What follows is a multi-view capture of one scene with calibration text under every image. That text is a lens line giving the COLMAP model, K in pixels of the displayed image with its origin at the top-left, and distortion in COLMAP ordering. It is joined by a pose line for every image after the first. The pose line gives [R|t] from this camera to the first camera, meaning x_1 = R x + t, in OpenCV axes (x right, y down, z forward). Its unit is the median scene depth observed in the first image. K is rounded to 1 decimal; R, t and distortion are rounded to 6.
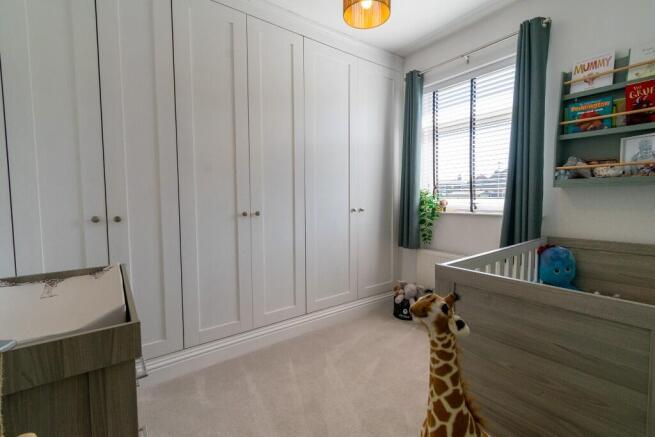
lens RADIAL K [[289.0, 0, 327.8], [0, 289.0, 214.5], [0, 0, 1]] dist [0.001417, -0.000378]
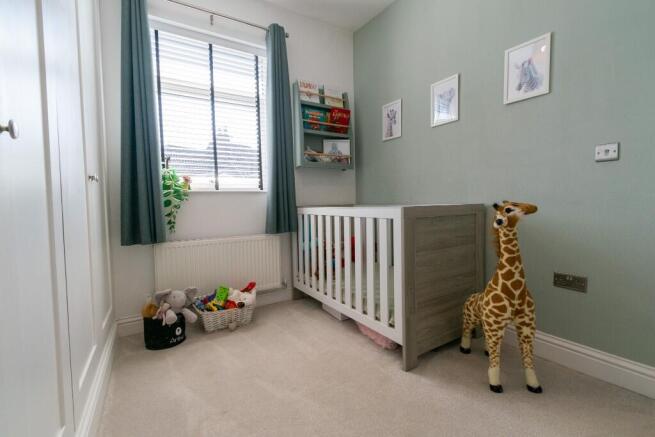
lens RADIAL K [[289.0, 0, 327.8], [0, 289.0, 214.5], [0, 0, 1]] dist [0.001417, -0.000378]
pose [[0.088215, -0.034349, 0.995509, -0.431562], [0.081239, 0.996324, 0.027179, 0.078812], [-0.992783, 0.078476, 0.090682, 0.644017]]
